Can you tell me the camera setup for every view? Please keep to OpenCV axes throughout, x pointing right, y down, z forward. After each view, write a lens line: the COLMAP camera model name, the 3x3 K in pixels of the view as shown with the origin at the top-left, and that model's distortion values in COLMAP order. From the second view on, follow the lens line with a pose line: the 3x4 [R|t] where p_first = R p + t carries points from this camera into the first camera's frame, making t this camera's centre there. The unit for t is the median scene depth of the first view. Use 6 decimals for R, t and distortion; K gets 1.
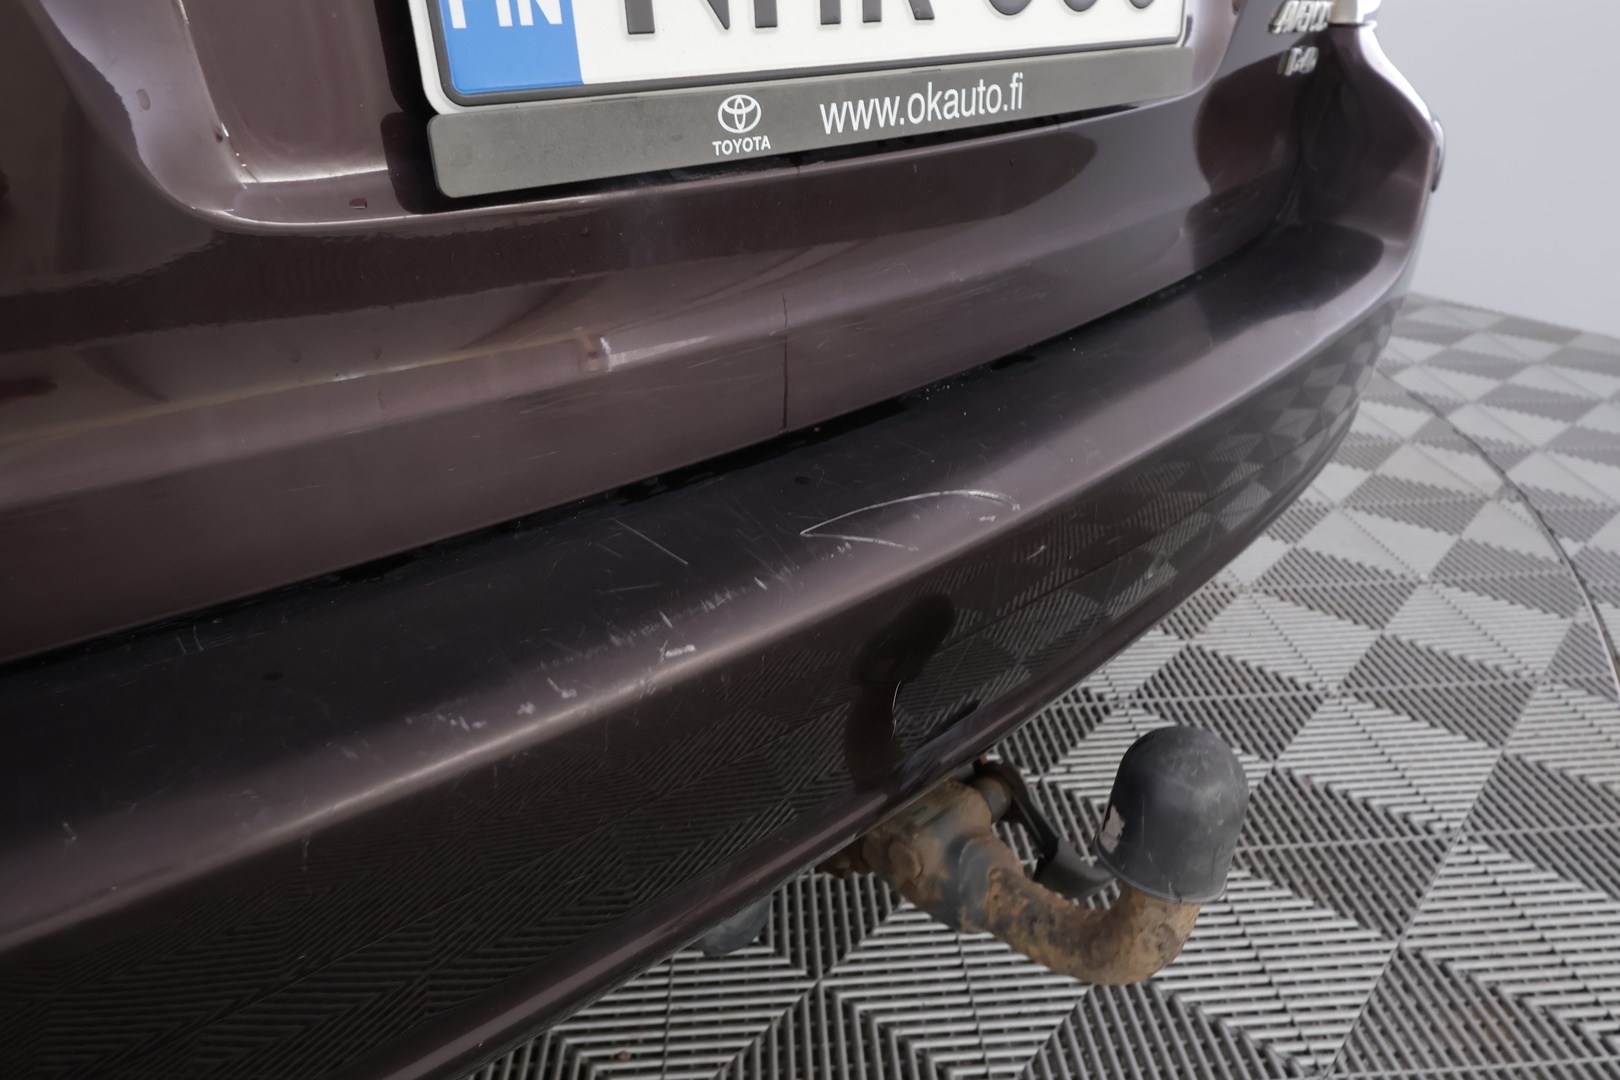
lens RADIAL K [[1102.0, 0, 810.0], [0, 1102.0, 540.0], [0, 0, 1]] dist [0.000263, 0.001824]
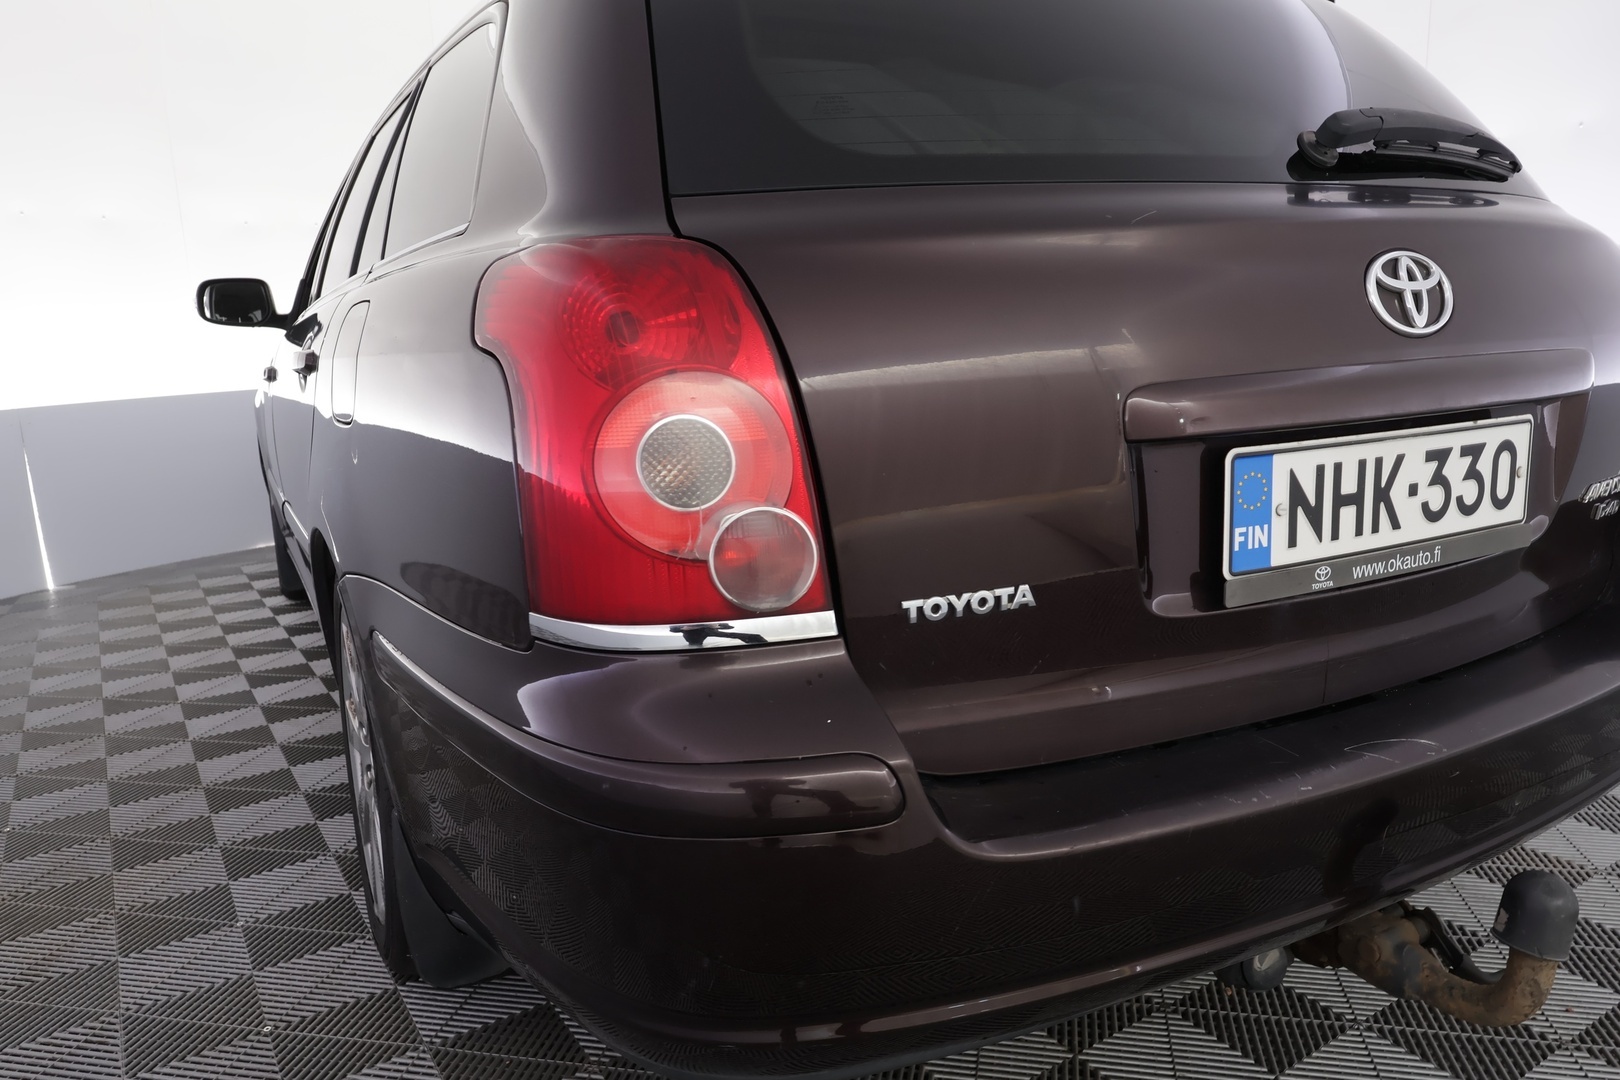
lens RADIAL K [[1102.0, 0, 810.0], [0, 1102.0, 540.0], [0, 0, 1]] dist [0.000263, 0.001824]
pose [[0.964323, 0.046636, -0.260589, -0.427290], [-0.109519, 0.966454, -0.232320, 0.192698], [0.241013, 0.252571, 0.937081, -1.291074]]
